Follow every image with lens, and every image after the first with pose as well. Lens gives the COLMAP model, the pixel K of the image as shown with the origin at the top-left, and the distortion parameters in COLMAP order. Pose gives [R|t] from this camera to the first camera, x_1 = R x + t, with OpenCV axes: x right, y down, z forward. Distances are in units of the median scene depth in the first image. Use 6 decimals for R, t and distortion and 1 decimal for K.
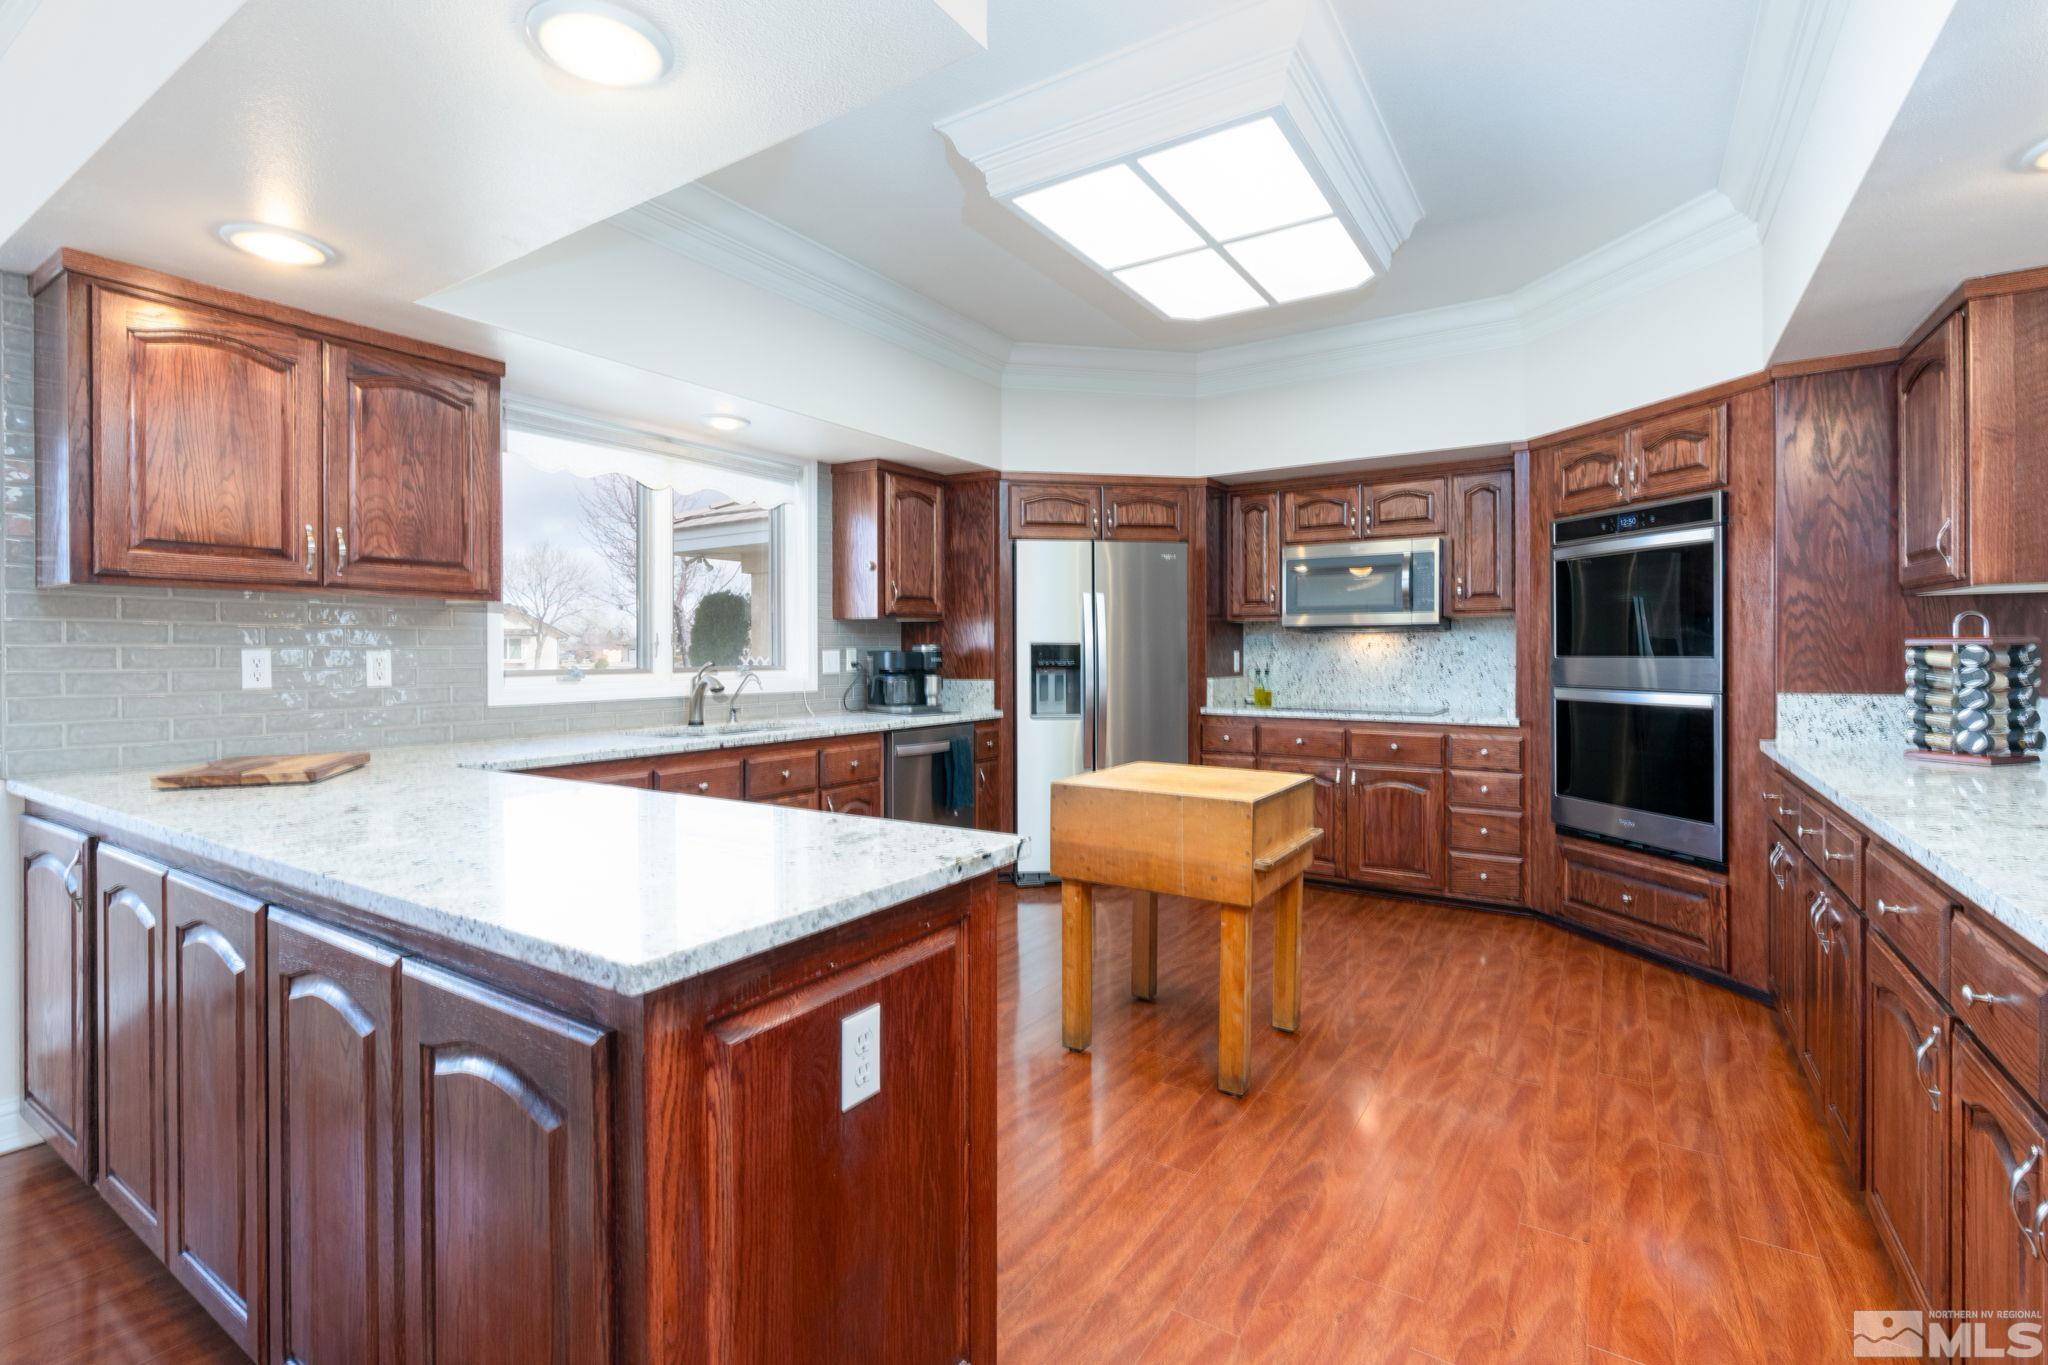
lens RADIAL K [[924.6, 0, 1015.0], [0, 924.6, 658.4], [0, 0, 1]] dist [-0.004515, 0.002459]
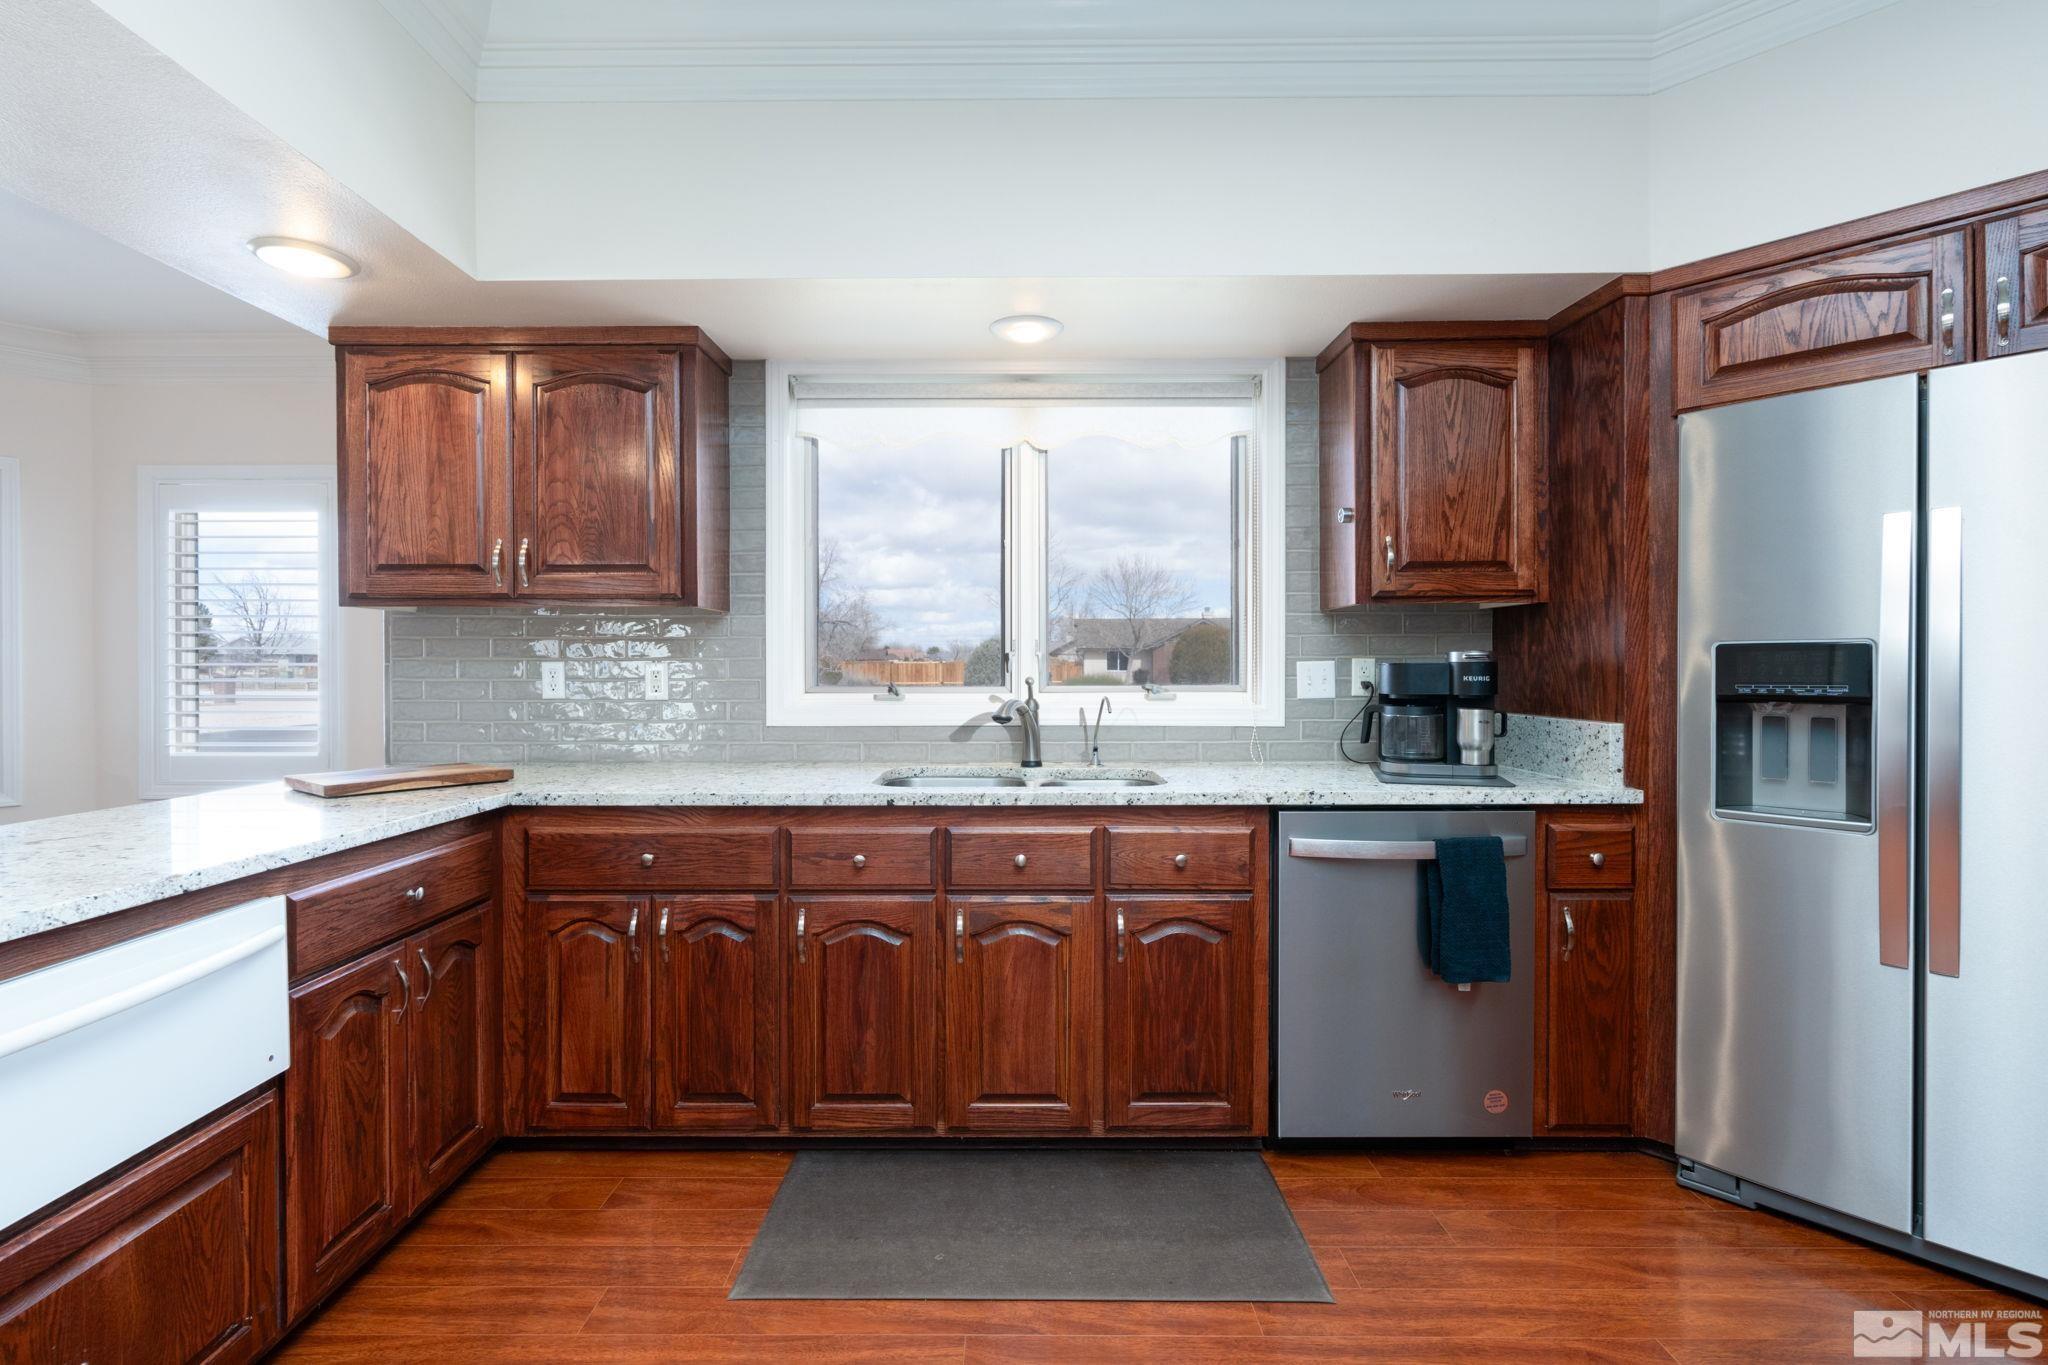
lens RADIAL K [[924.6, 0, 1011.7], [0, 924.6, 671.5], [0, 0, 1]] dist [-0.004515, 0.002459]
pose [[0.541124, 0.006748, -0.840916, 0.215415], [-0.005613, 0.999975, 0.004413, -0.003490], [0.840924, 0.002332, 0.541148, 0.511300]]
